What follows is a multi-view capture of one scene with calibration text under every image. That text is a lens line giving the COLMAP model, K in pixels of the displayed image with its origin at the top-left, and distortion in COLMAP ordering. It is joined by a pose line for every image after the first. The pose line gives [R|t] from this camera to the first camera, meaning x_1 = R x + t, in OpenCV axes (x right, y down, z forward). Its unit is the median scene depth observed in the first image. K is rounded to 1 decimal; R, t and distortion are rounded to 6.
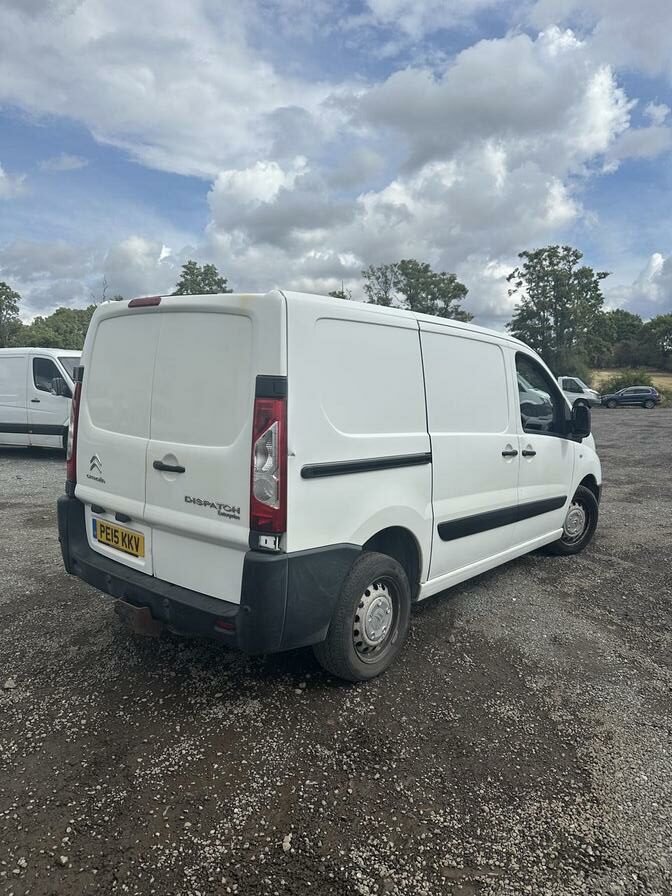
lens RADIAL K [[625.4, 0, 336.0], [0, 625.4, 448.0], [0, 0, 1]] dist [0.180660, -0.434030]
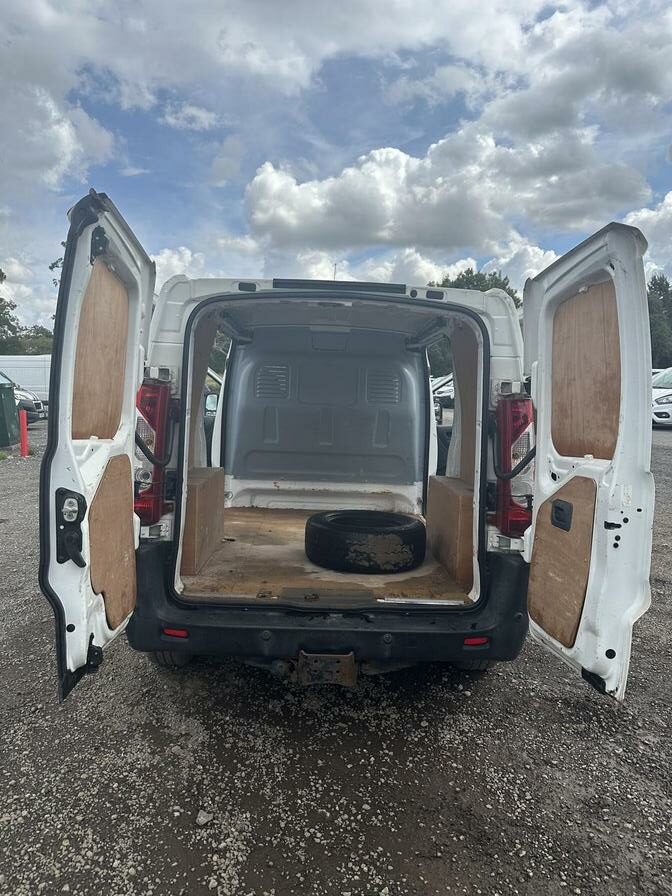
lens RADIAL K [[637.5, 0, 336.0], [0, 637.5, 448.0], [0, 0, 1]] dist [0.005784, -0.001202]
pose [[0.759643, -0.071096, 0.646443, -0.771688], [0.067481, 0.997258, 0.030380, -0.042063], [-0.646830, 0.020544, 0.762357, 0.332807]]
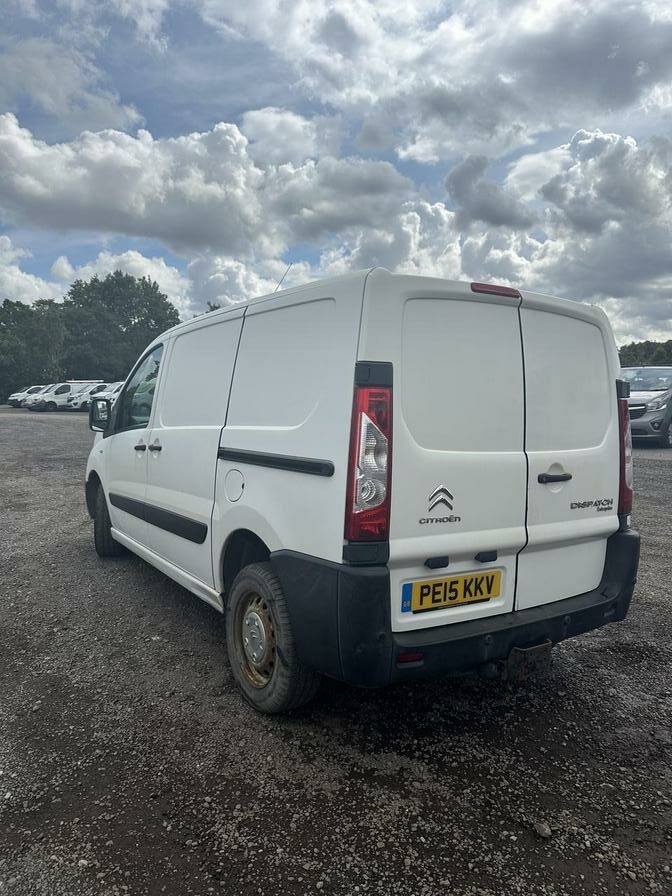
lens RADIAL K [[631.8, 0, 336.0], [0, 631.8, 448.0], [0, 0, 1]] dist [0.043507, -0.086549]
pose [[0.296590, -0.088662, 0.950880, -1.107824], [0.089312, 0.993893, 0.064815, -0.090857], [-0.950820, 0.065701, 0.302697, 0.912781]]
